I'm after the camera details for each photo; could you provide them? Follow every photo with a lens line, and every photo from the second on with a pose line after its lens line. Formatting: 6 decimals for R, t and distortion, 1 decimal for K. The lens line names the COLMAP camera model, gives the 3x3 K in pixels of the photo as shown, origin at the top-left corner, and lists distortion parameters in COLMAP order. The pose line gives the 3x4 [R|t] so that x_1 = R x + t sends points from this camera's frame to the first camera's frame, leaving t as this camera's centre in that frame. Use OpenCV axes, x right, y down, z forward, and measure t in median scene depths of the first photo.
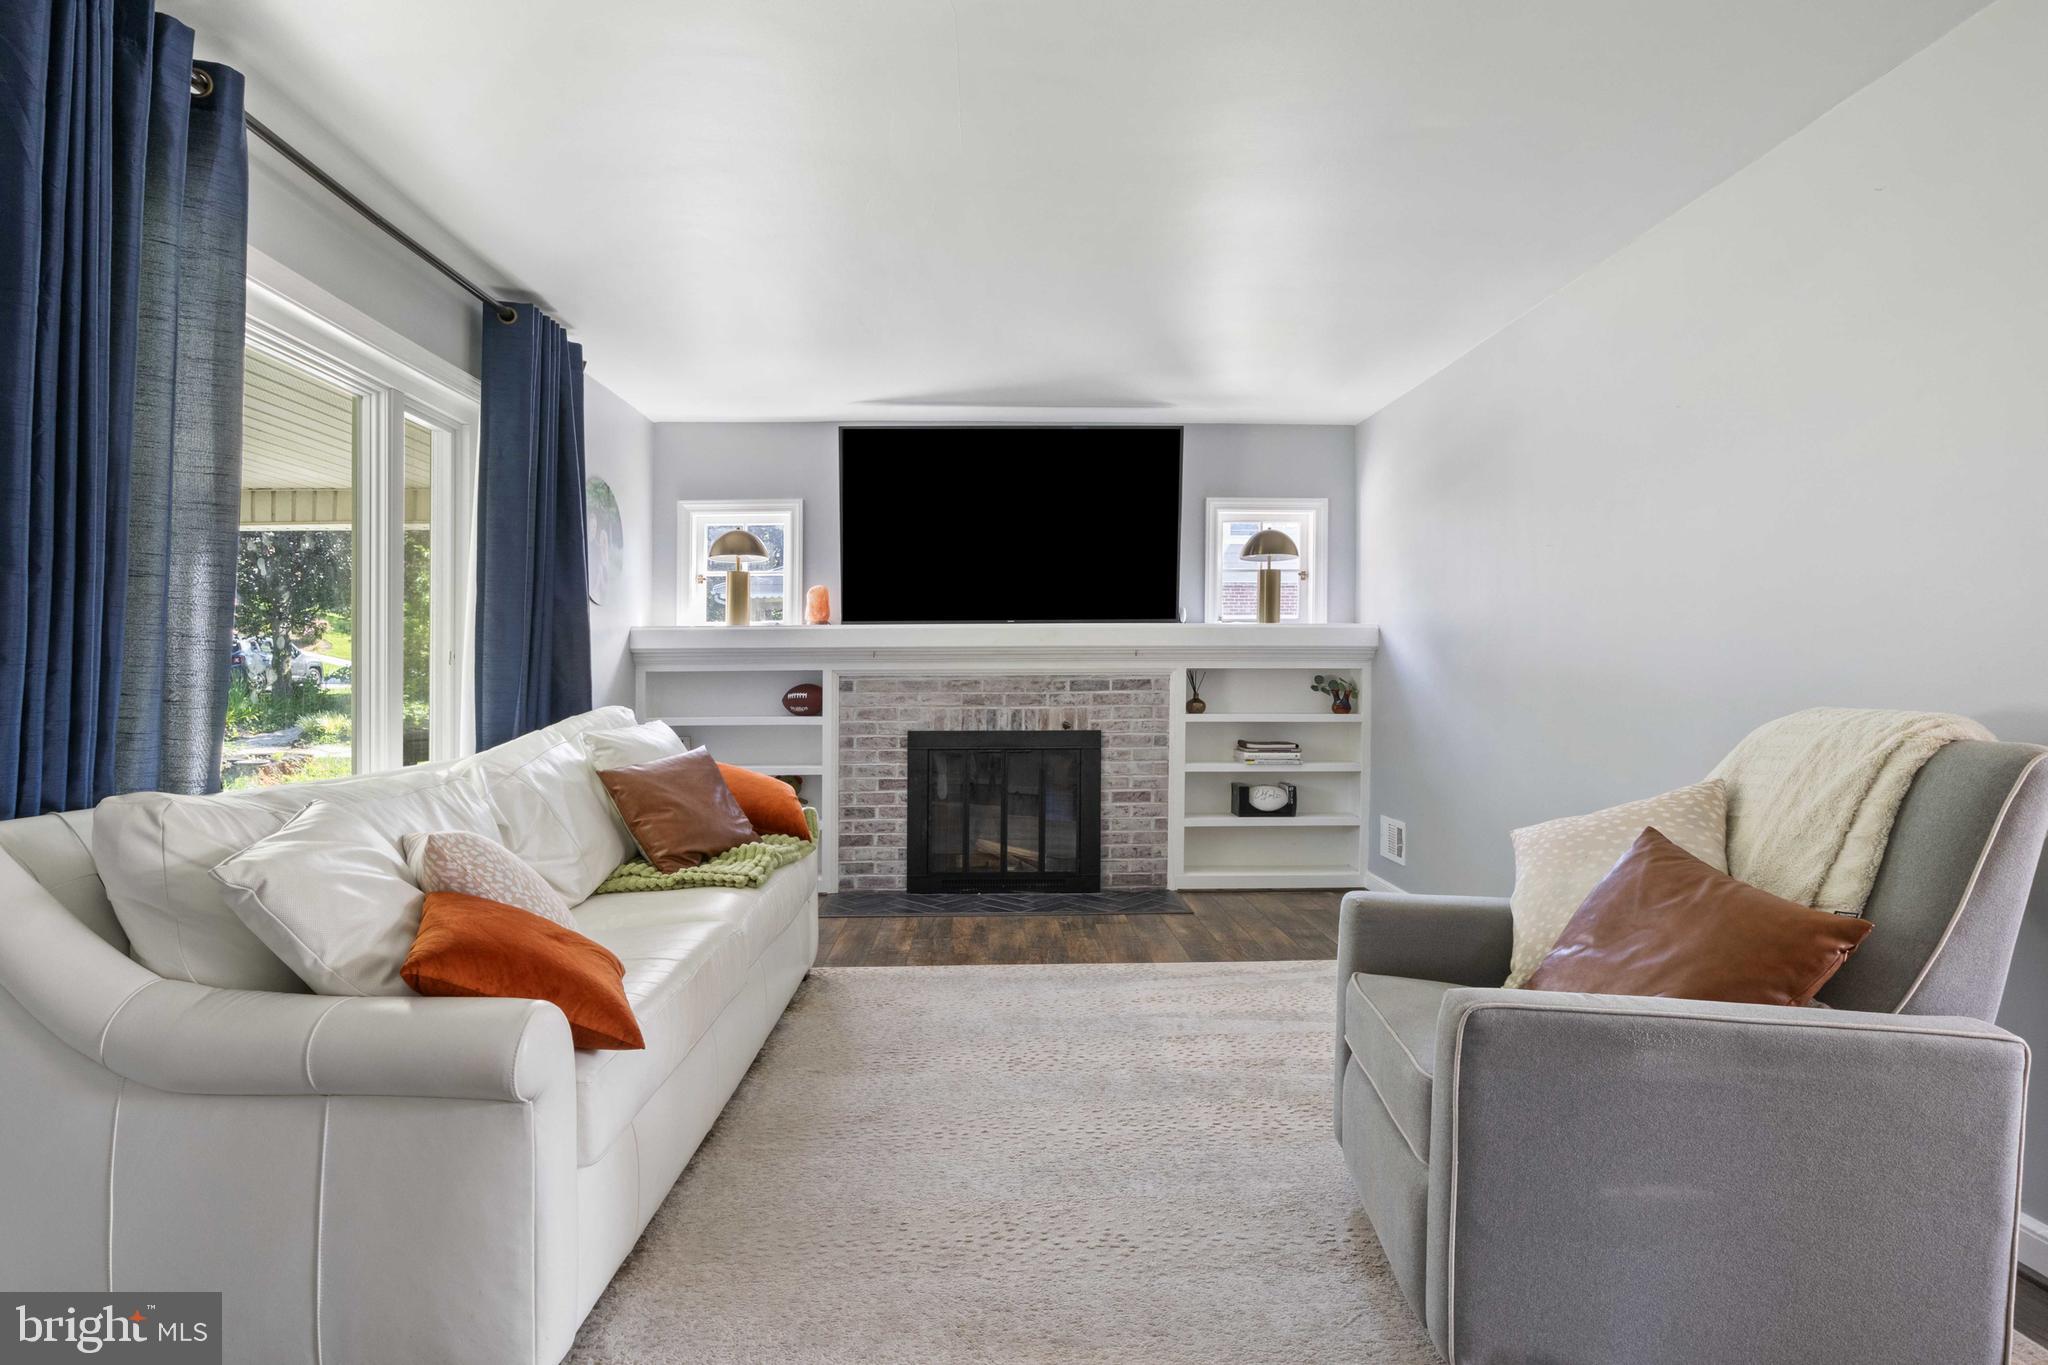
lens RADIAL K [[1023.8, 0, 1019.4], [0, 1023.8, 680.8], [0, 0, 1]] dist [-0.006516, -0.000598]
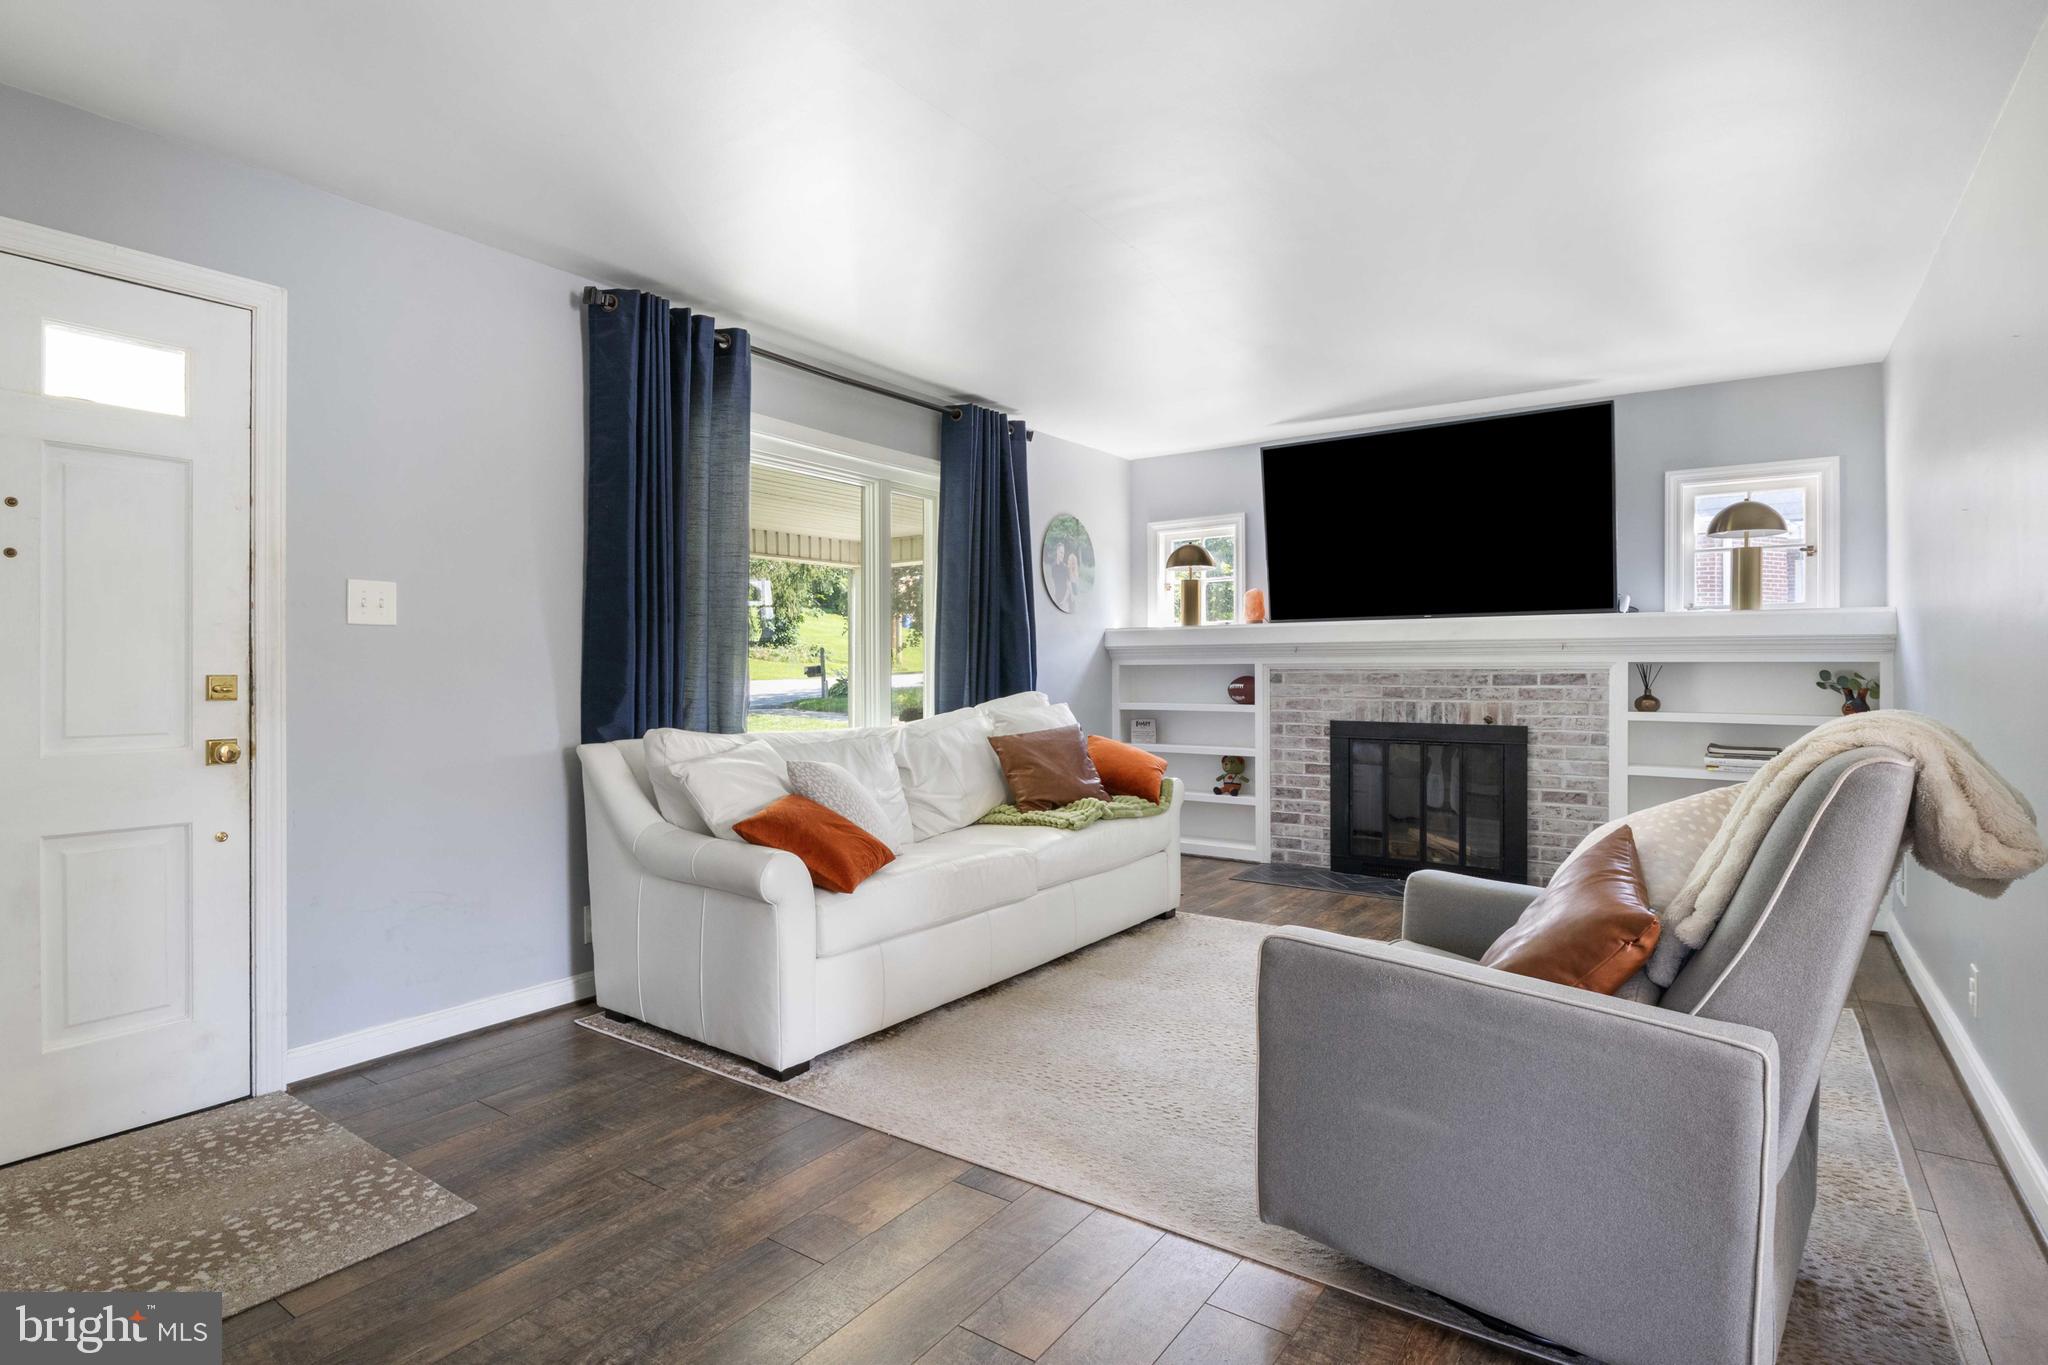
lens RADIAL K [[1023.8, 0, 1023.2], [0, 1023.8, 673.0], [0, 0, 1]] dist [-0.006516, -0.000598]
pose [[0.802168, 0.005274, -0.597074, 0.277854], [-0.004746, 0.999986, 0.002457, -0.001826], [0.597079, 0.000862, 0.802182, -0.056732]]
